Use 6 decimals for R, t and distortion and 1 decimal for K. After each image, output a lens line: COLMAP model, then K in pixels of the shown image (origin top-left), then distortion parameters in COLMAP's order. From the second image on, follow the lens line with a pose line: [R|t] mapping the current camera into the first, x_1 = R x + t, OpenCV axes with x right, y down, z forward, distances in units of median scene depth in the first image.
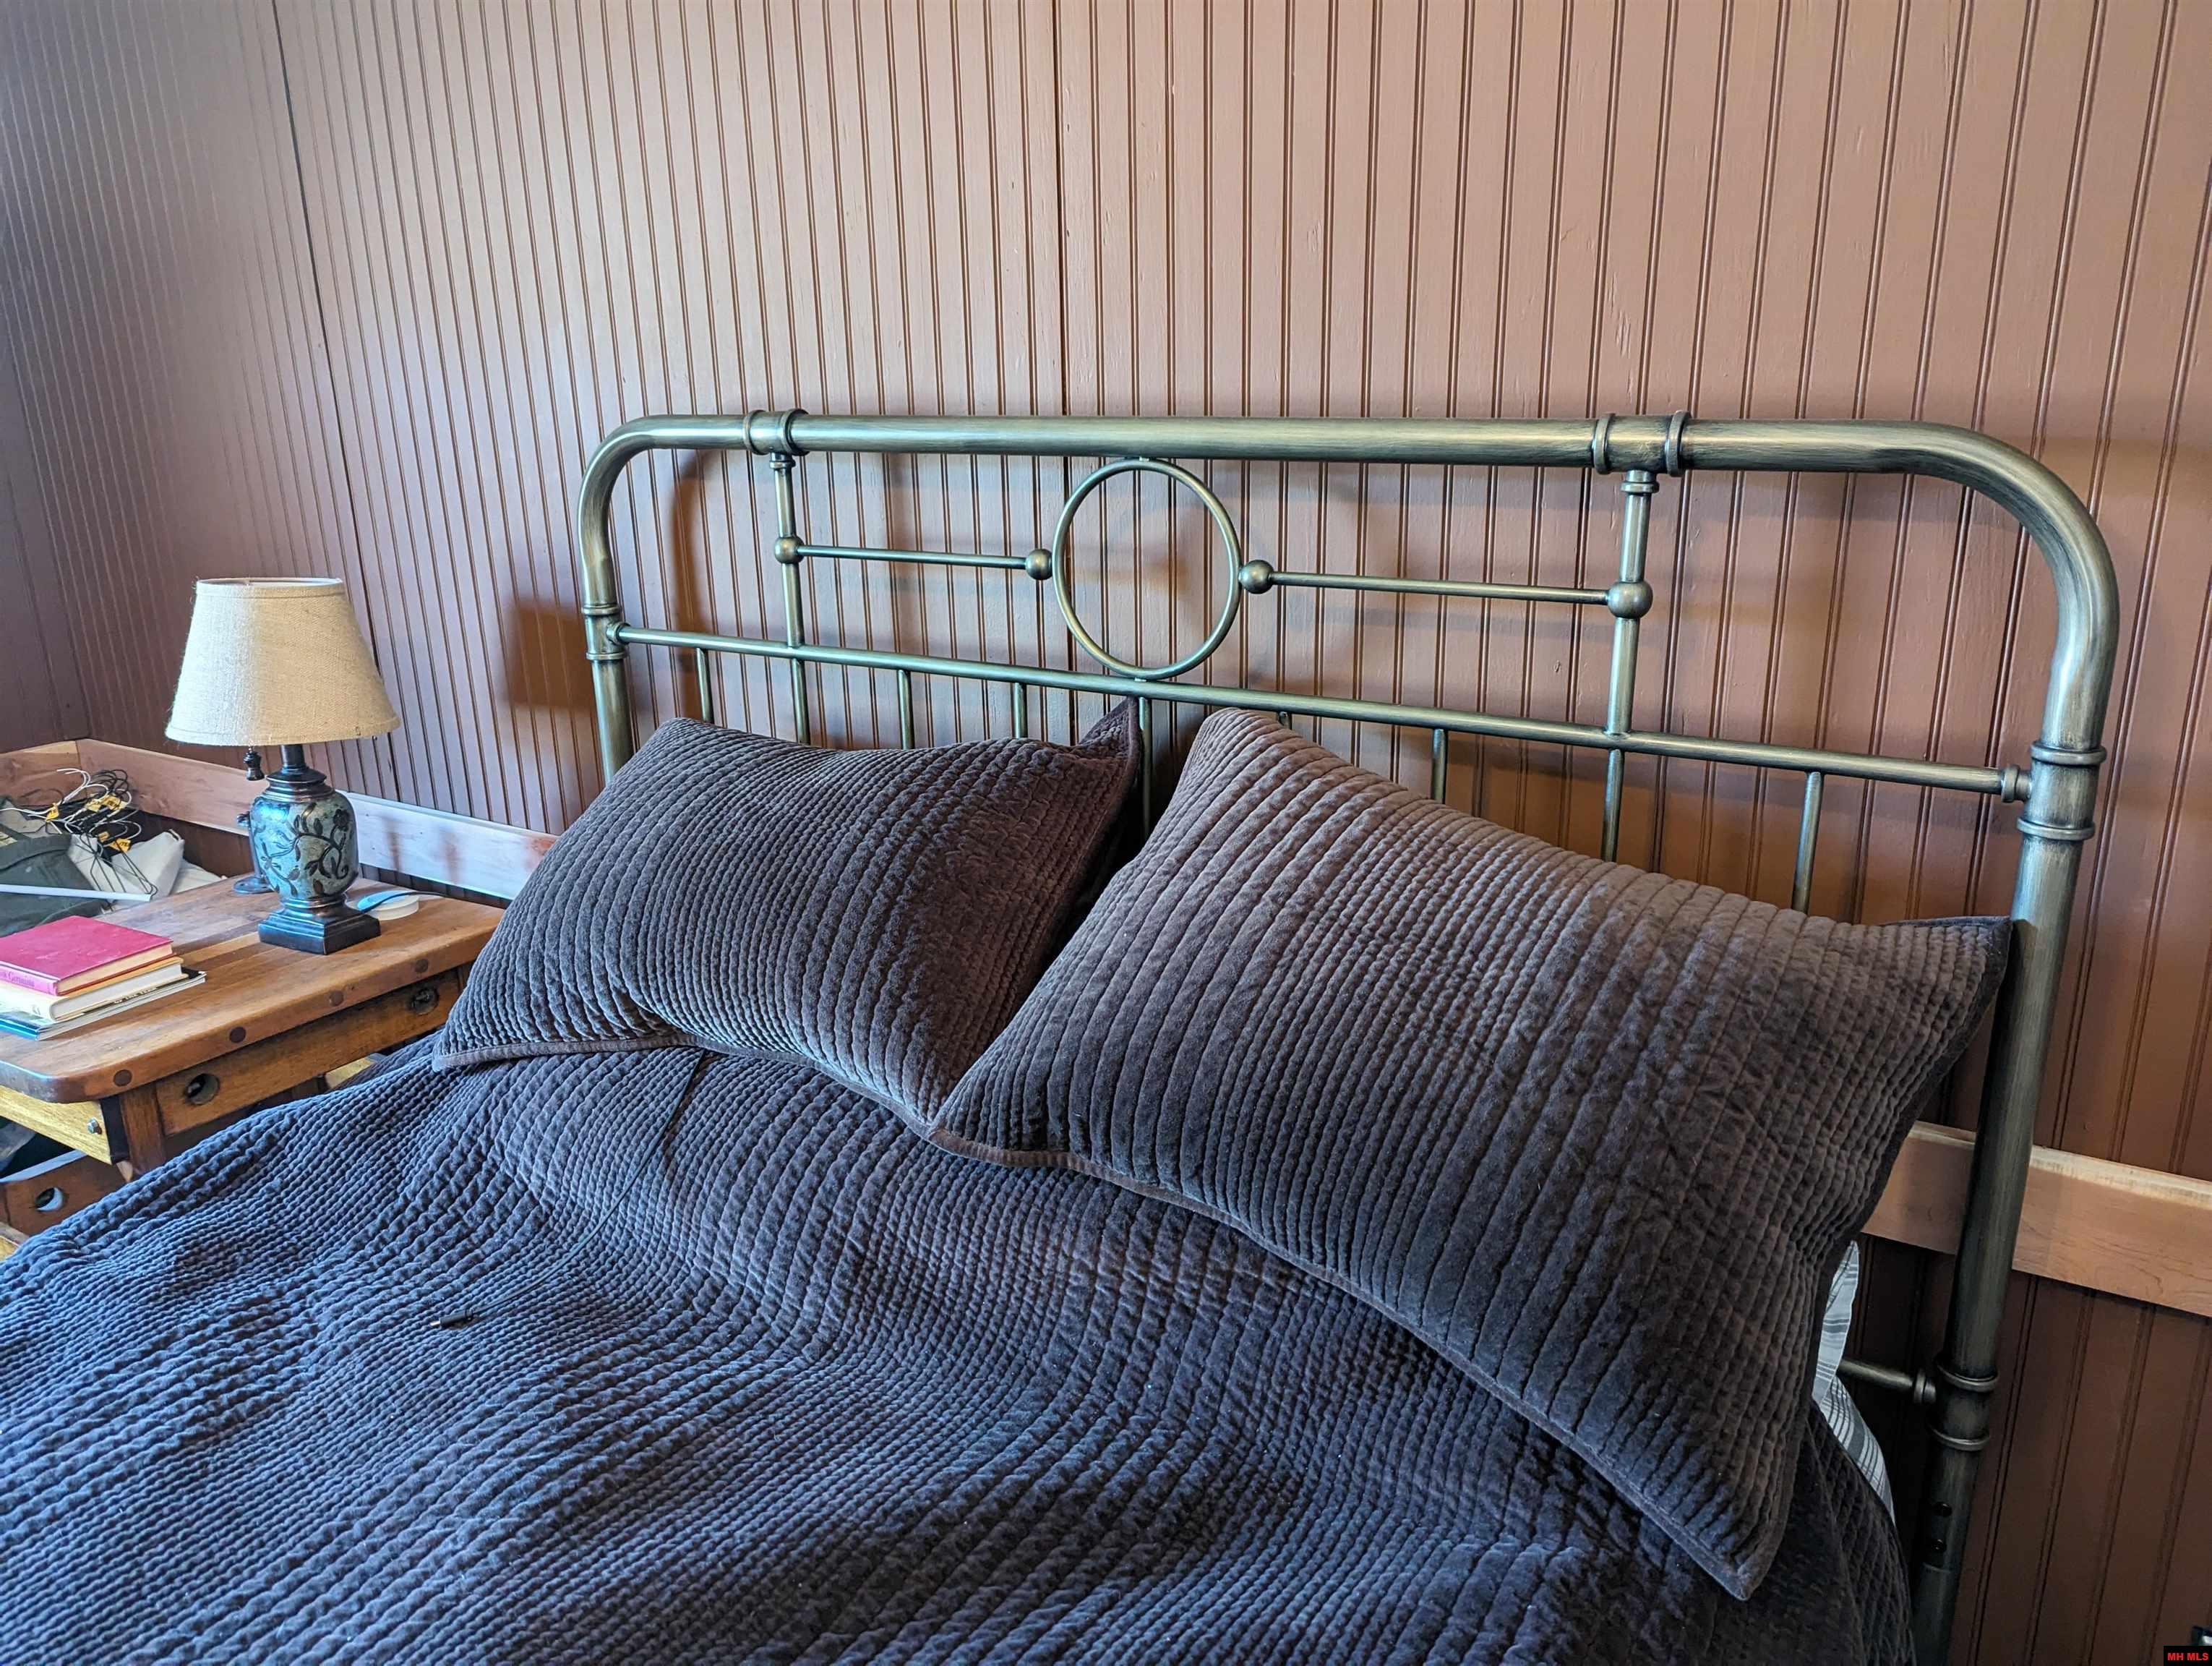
lens RADIAL K [[1601.3, 0, 1106.0], [0, 1601.3, 833.0], [0, 0, 1]] dist [0.042672, 0.000755]
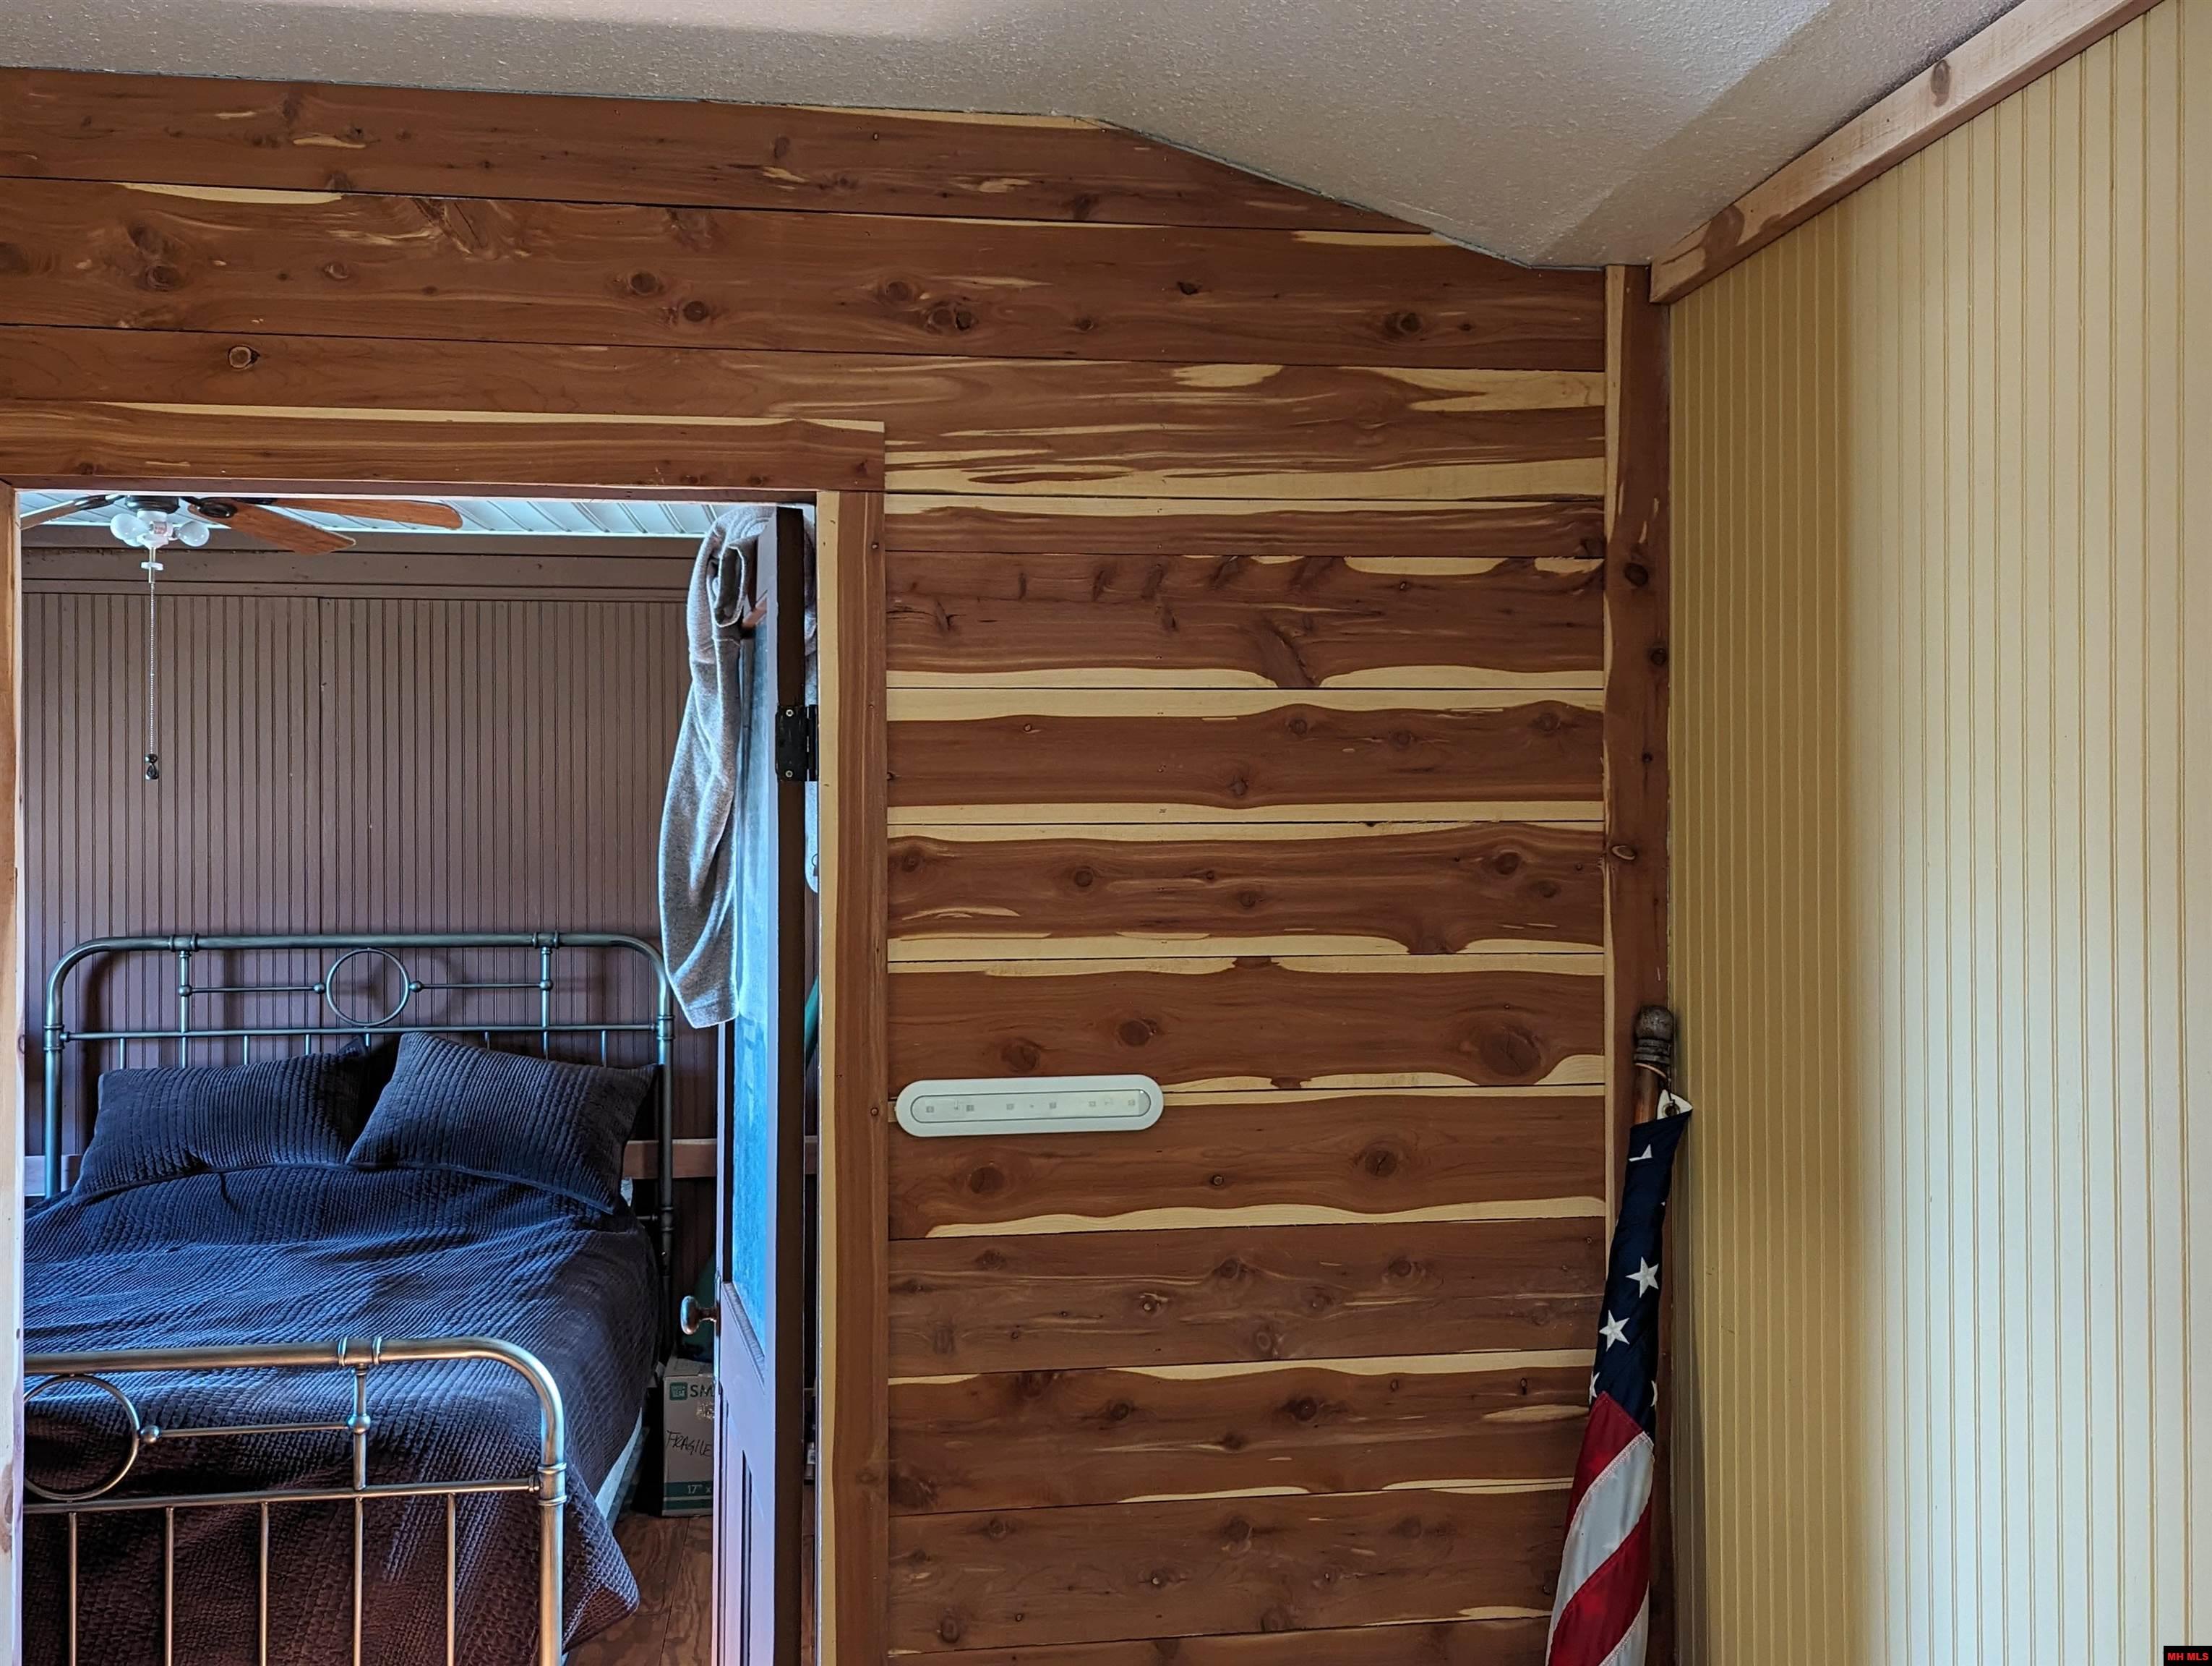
lens RADIAL K [[1881.0, 0, 1106.0], [0, 1881.0, 833.0], [0, 0, 1]] dist [-0.001340, 0.000906]
pose [[0.758650, 0.020871, 0.651164, -1.142670], [0.175904, 0.955804, -0.235576, 0.576679], [-0.627302, 0.293262, 0.721450, -2.243867]]
